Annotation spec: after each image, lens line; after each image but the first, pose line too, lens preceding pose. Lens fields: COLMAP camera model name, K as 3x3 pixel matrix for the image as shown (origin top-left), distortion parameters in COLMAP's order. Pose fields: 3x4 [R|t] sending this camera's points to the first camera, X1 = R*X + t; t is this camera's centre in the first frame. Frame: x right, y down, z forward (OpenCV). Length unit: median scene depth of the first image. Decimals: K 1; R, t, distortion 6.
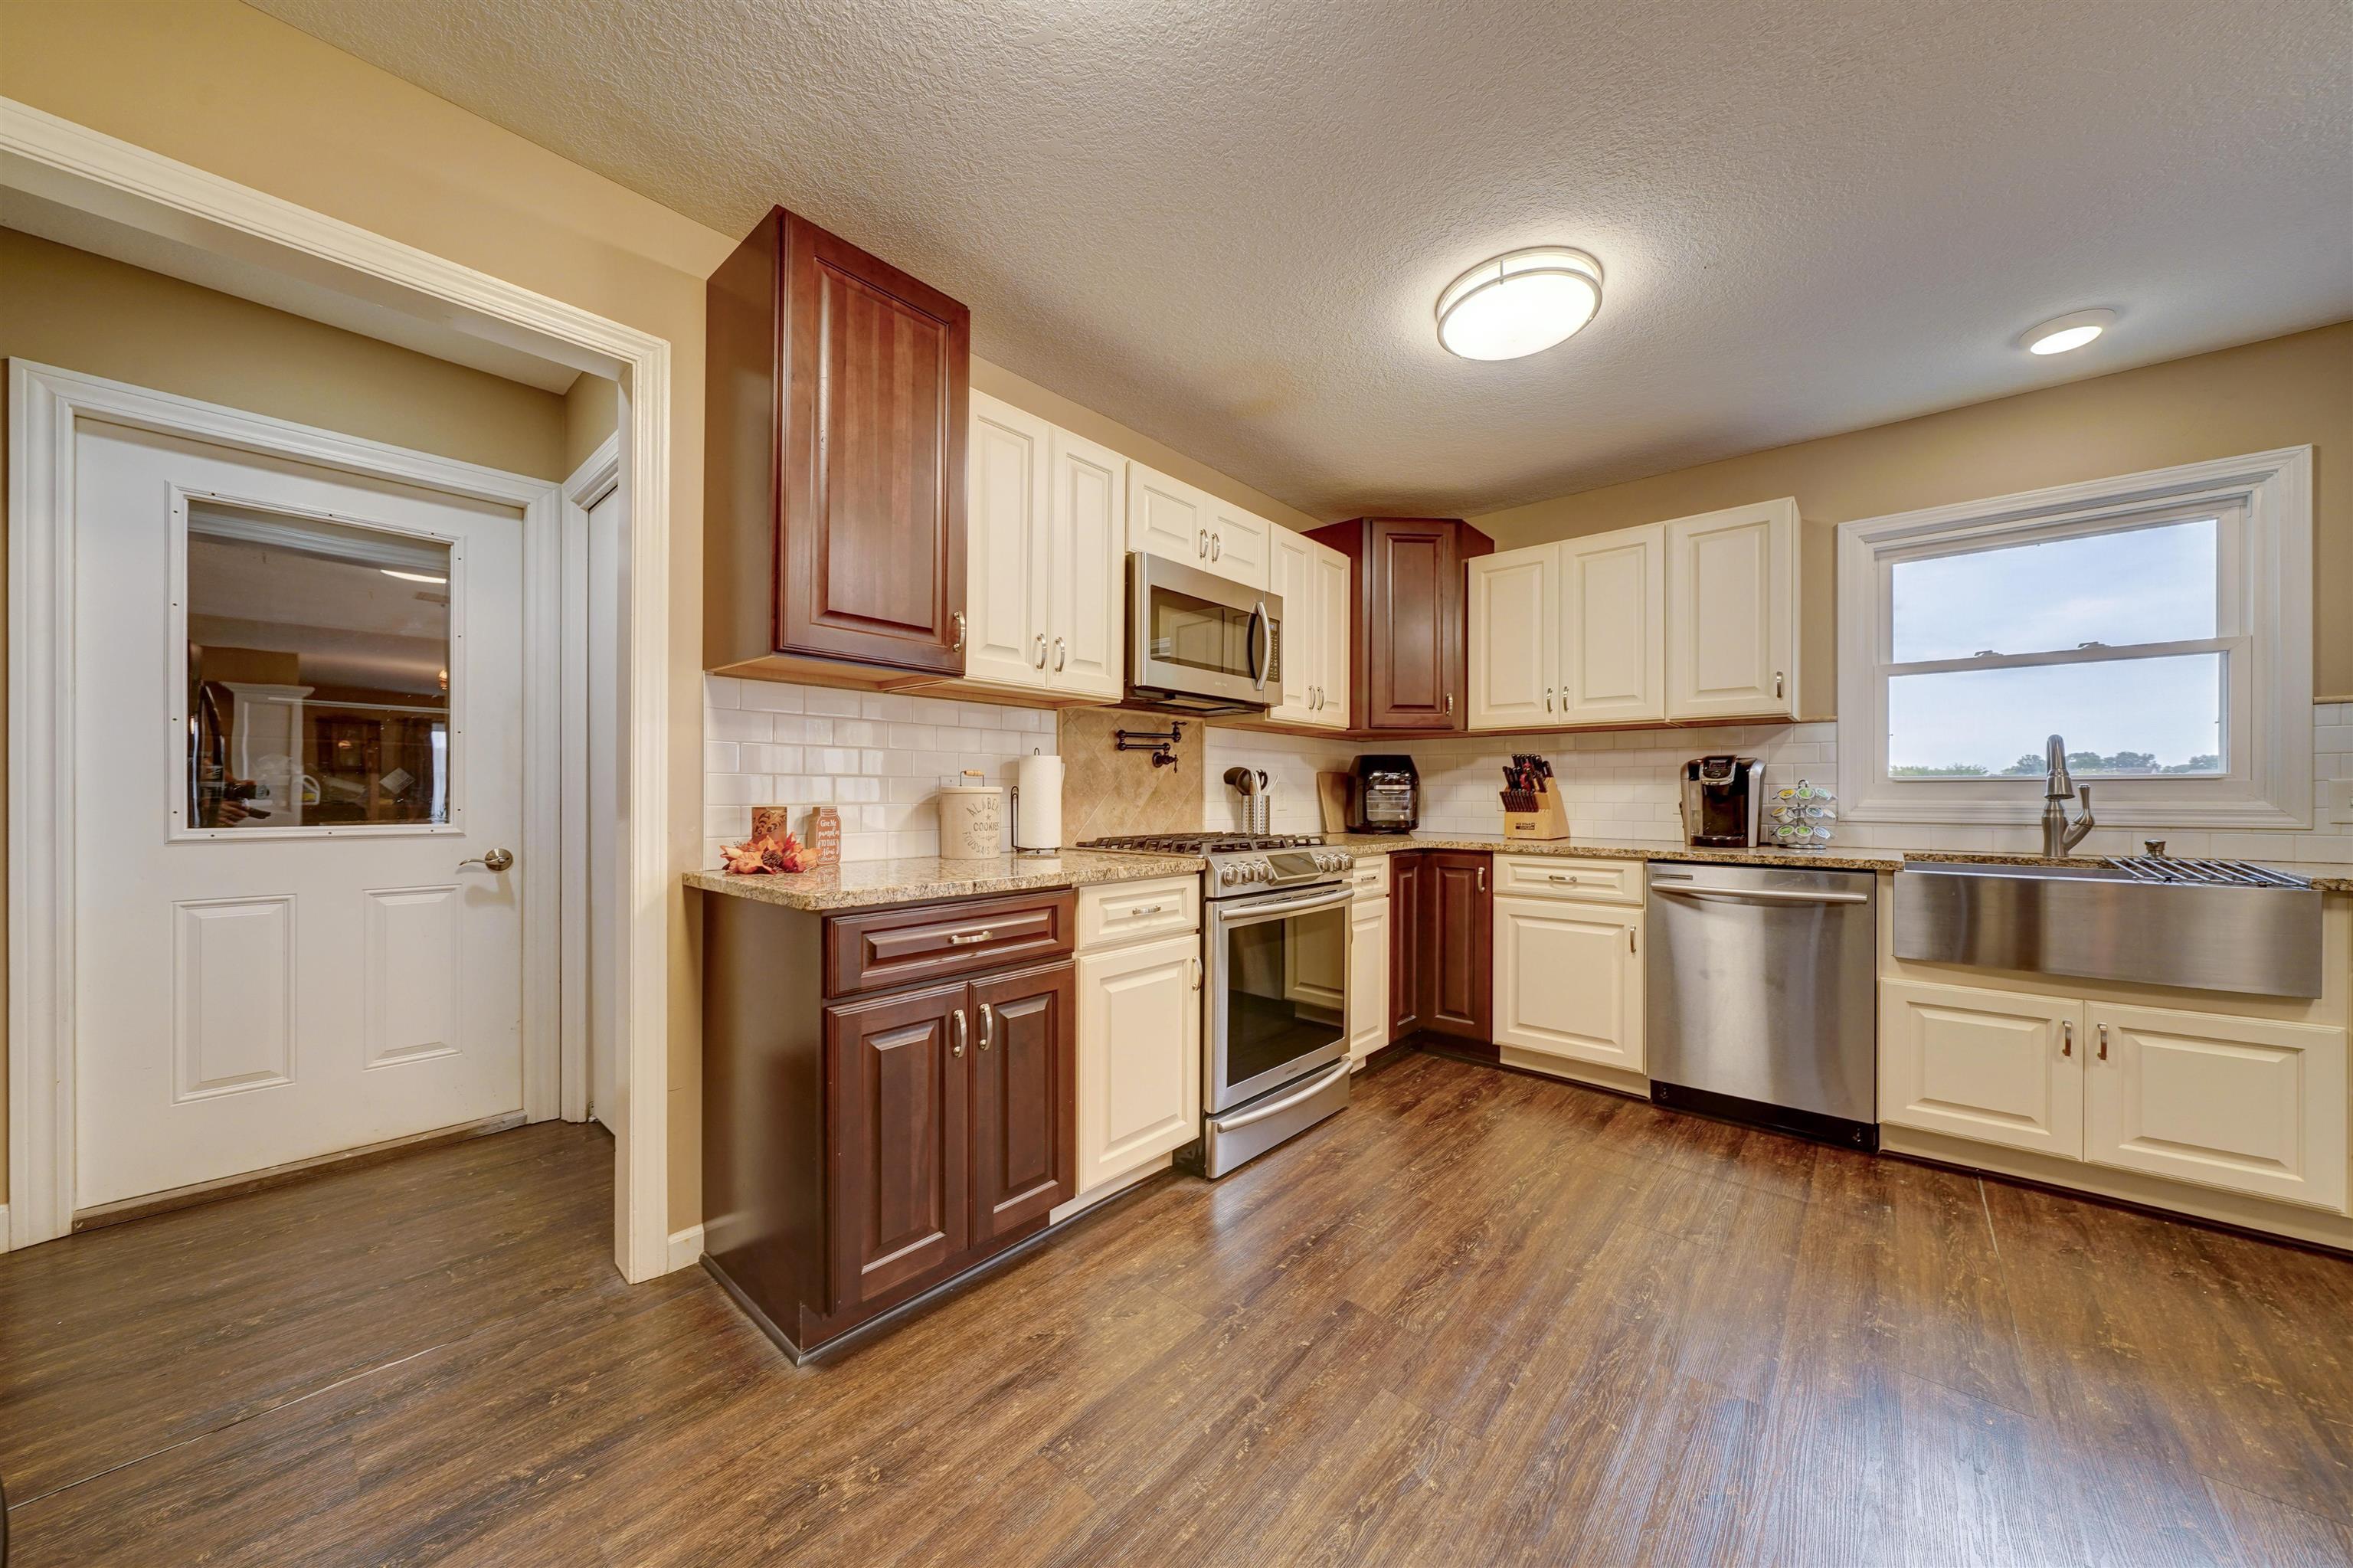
lens RADIAL K [[811.1, 0, 1185.0], [0, 811.1, 791.7], [0, 0, 1]] dist [-0.002841, -0.000034]
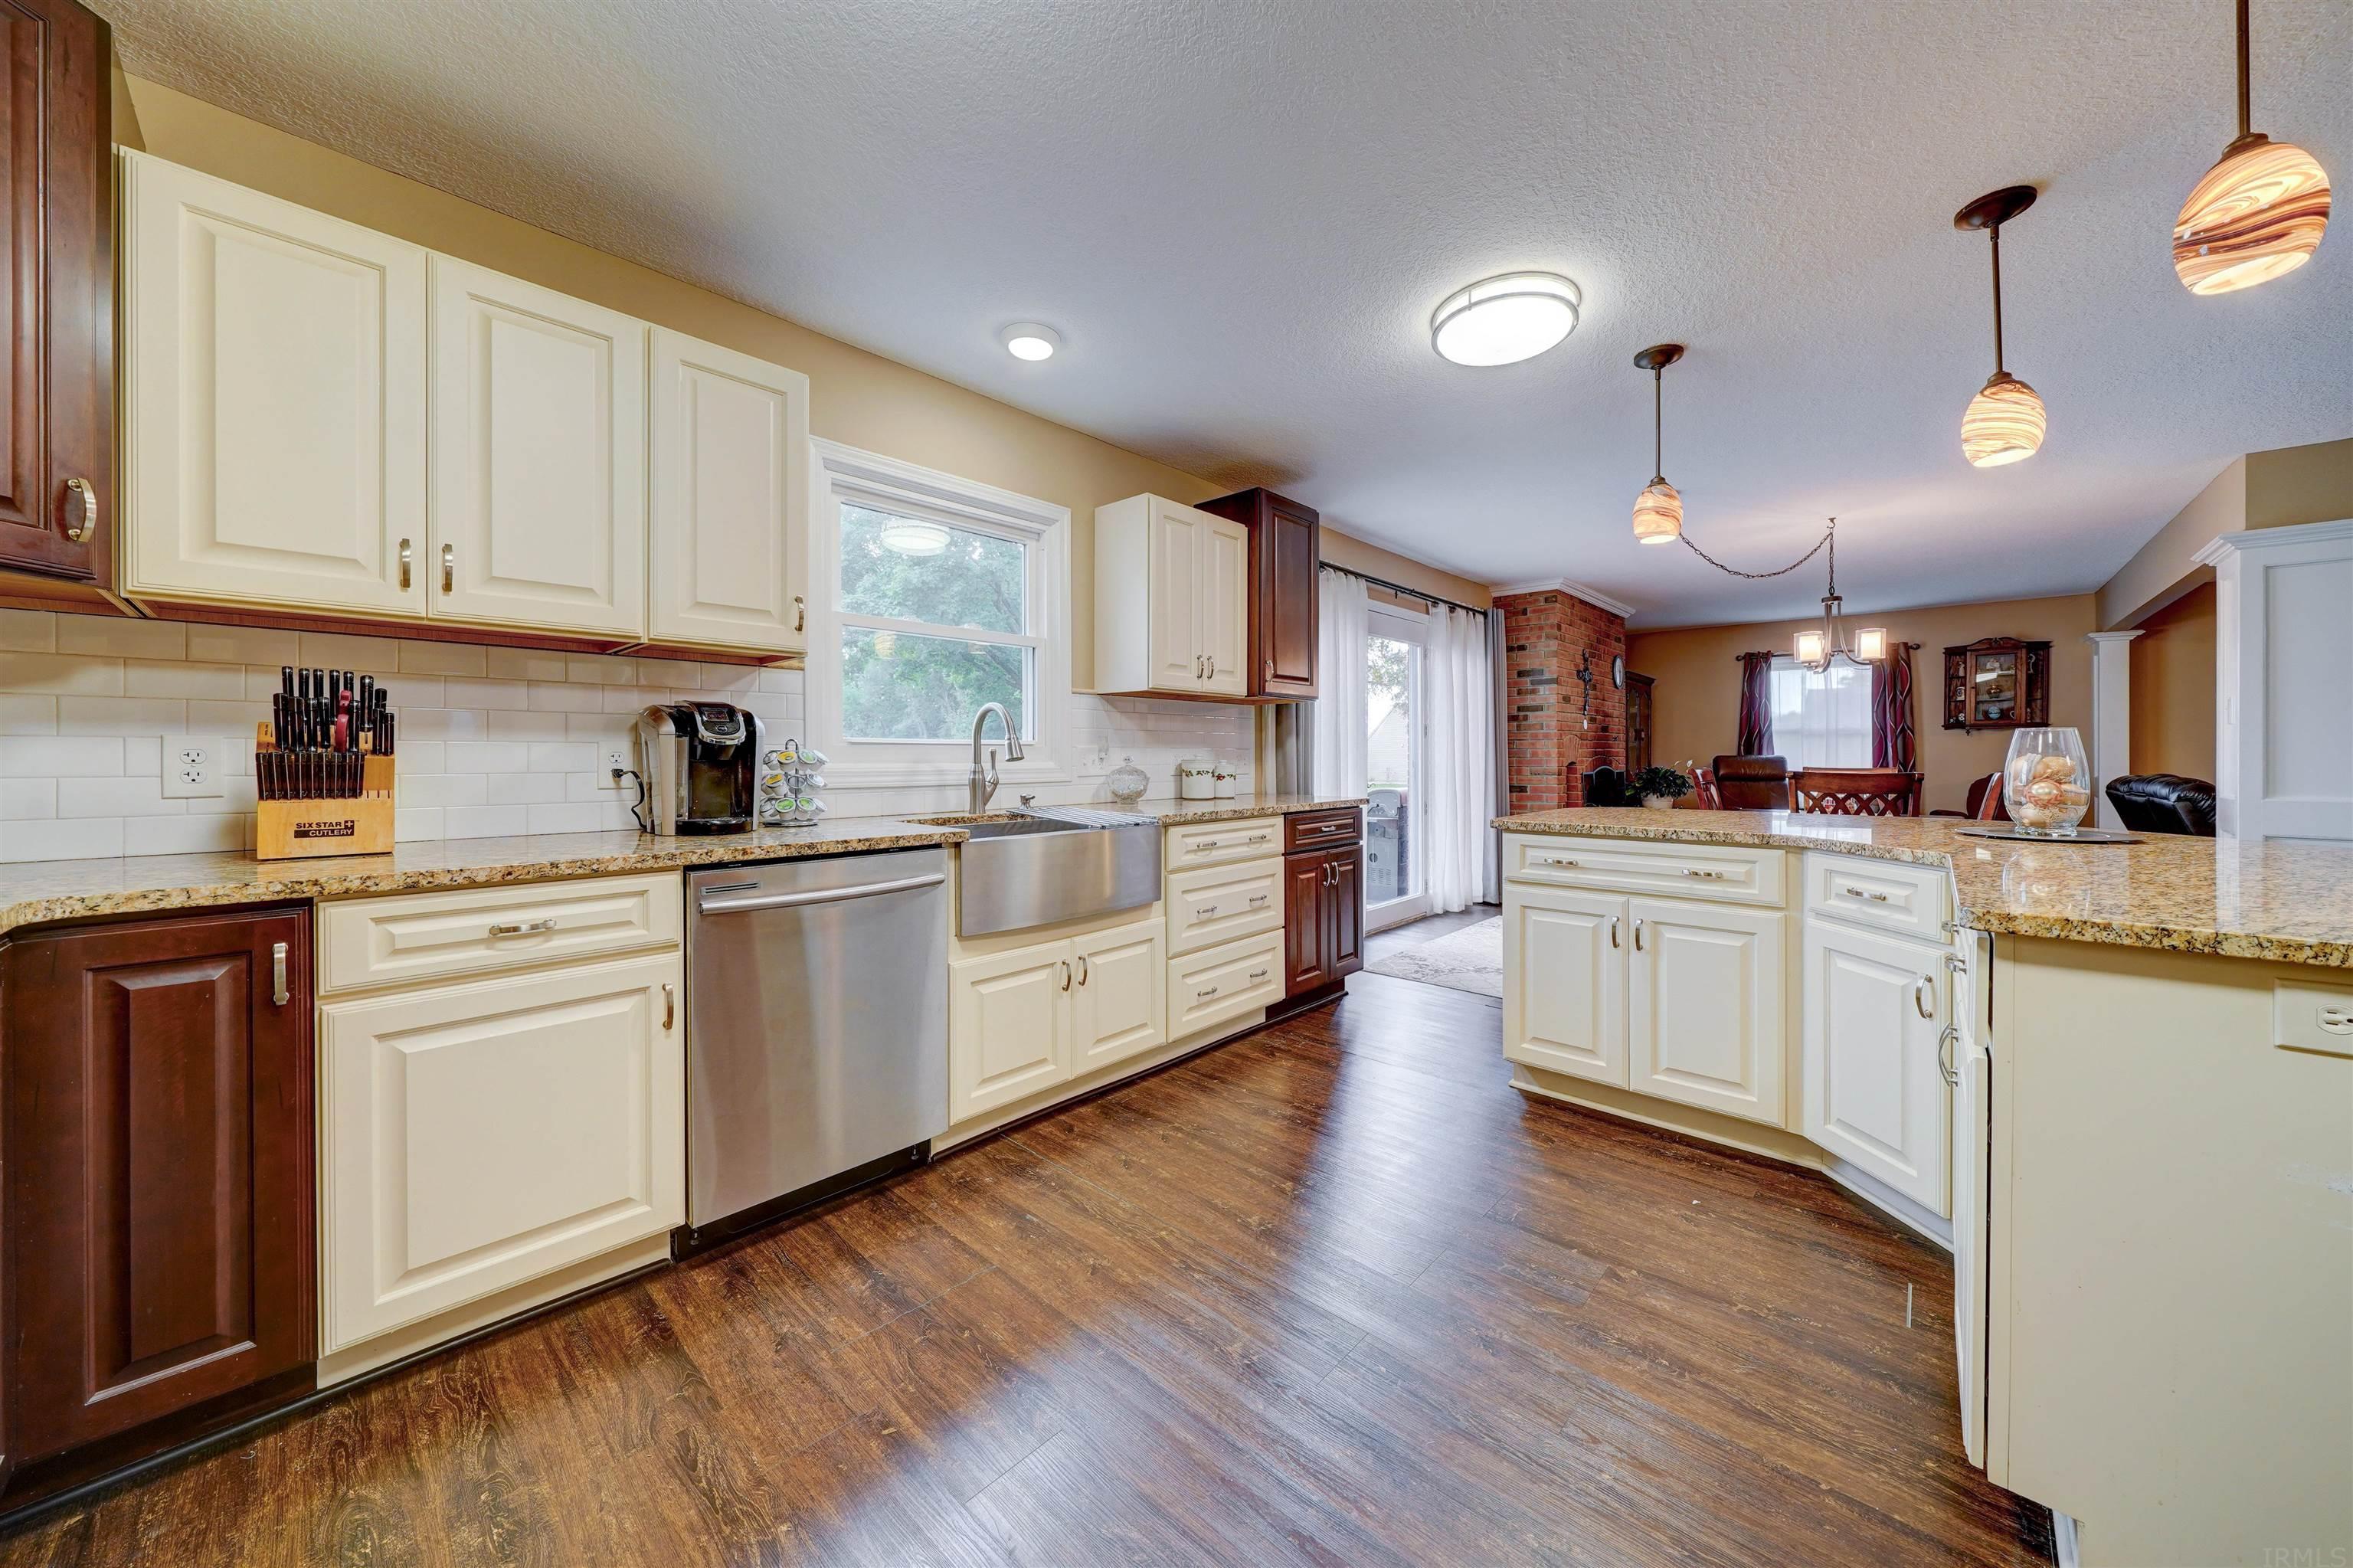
lens RADIAL K [[809.8, 0, 1176.2], [0, 809.8, 760.9], [0, 0, 1]] dist [-0.009261, -0.000025]
pose [[0.033826, -0.007865, 0.999397, -0.014549], [-0.002379, 0.999966, 0.007950, -0.000509], [-0.999425, -0.002647, 0.033806, 0.604463]]
